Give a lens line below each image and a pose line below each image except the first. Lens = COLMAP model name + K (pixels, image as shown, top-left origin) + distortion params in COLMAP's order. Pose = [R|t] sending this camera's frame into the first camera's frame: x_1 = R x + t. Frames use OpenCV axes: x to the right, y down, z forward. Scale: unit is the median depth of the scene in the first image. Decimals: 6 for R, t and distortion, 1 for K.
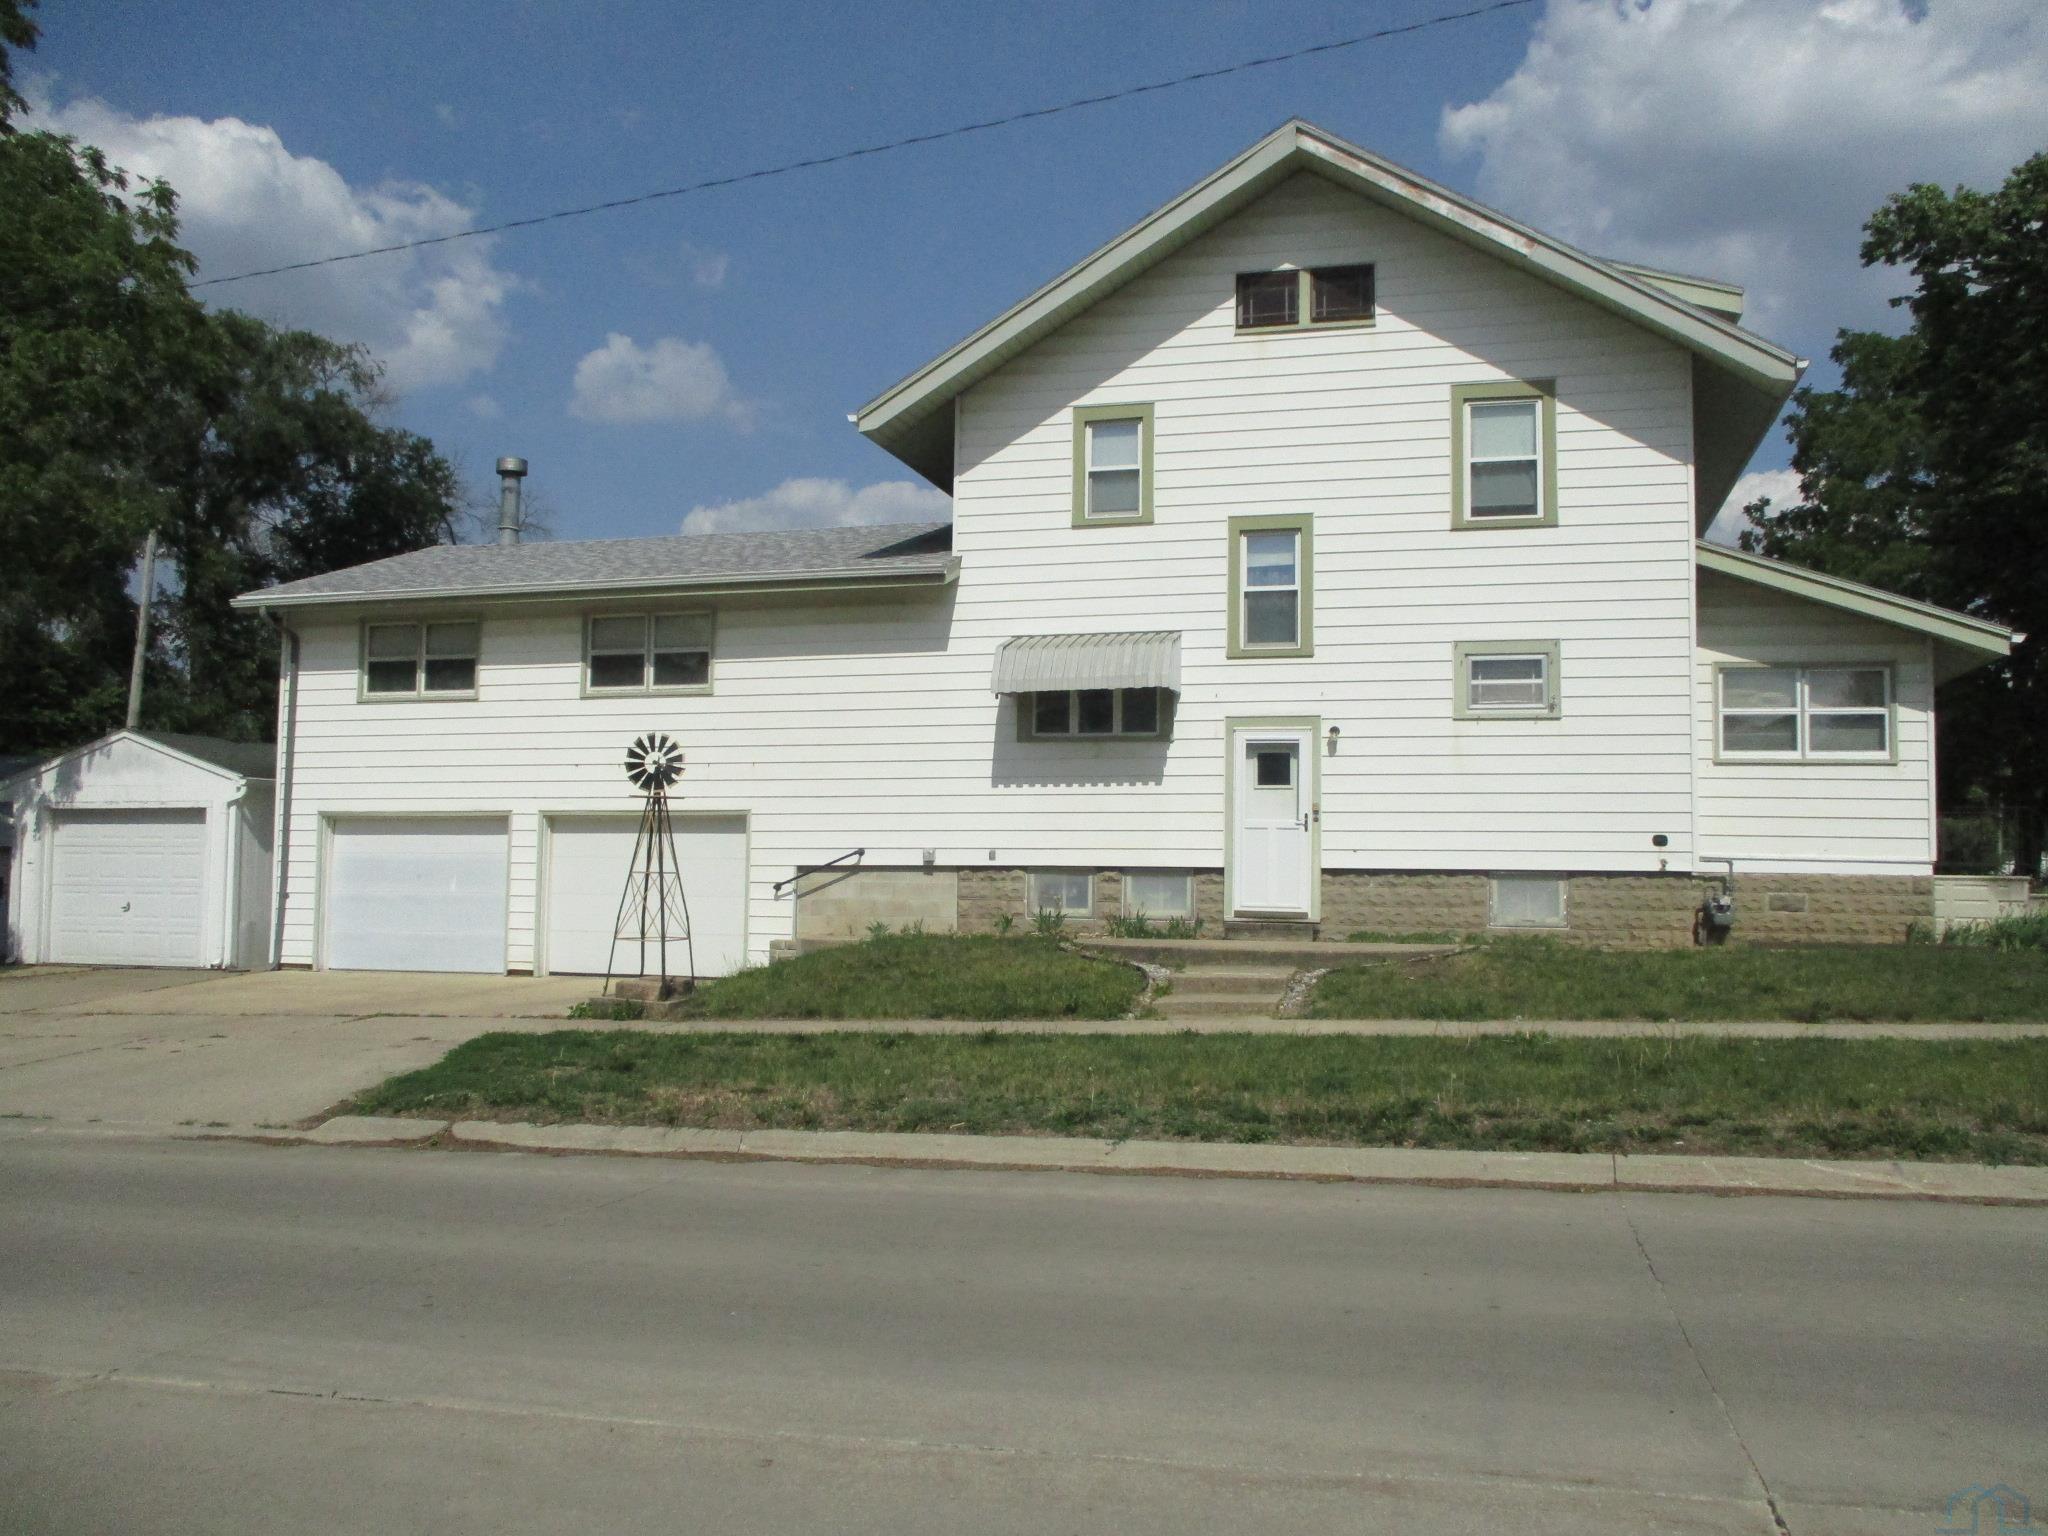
lens RADIAL K [[1771.5, 0, 1024.0], [0, 1771.5, 768.0], [0, 0, 1]] dist [-0.006643, -0.078648]
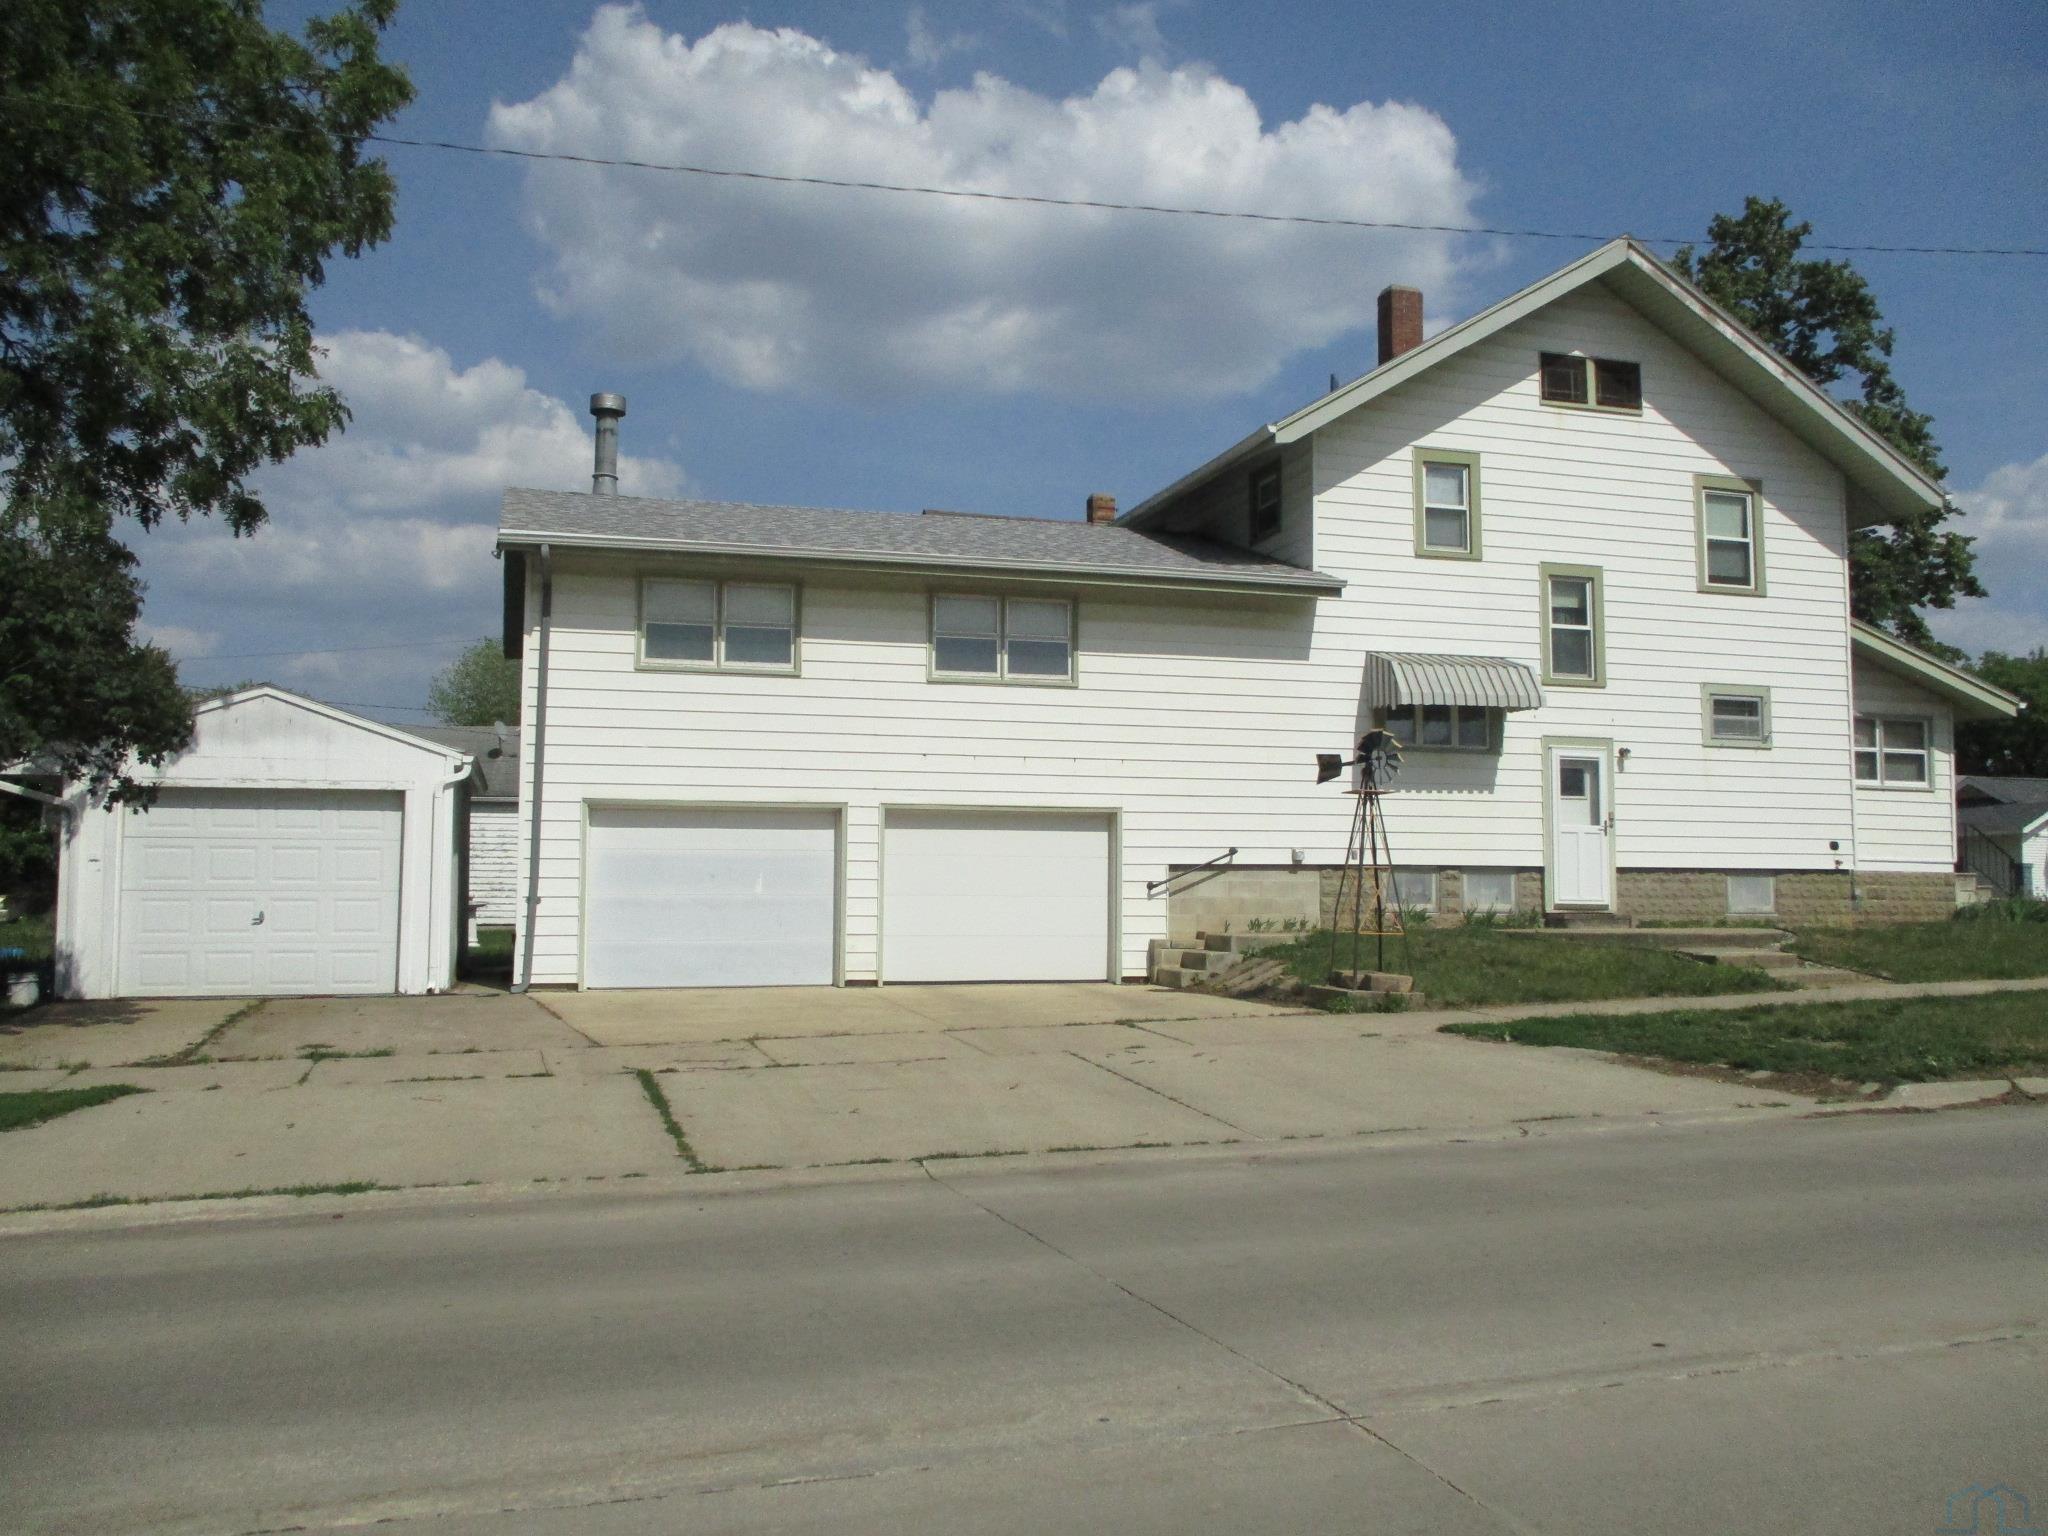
lens RADIAL K [[1718.7, 0, 1026.4], [0, 1718.7, 738.2], [0, 0, 1]] dist [-0.010076, -0.004434]
pose [[0.839001, 0.038736, 0.542749, -0.768191], [-0.033673, 0.999247, -0.019264, 0.005640], [-0.543087, -0.002113, 0.839674, 0.243512]]
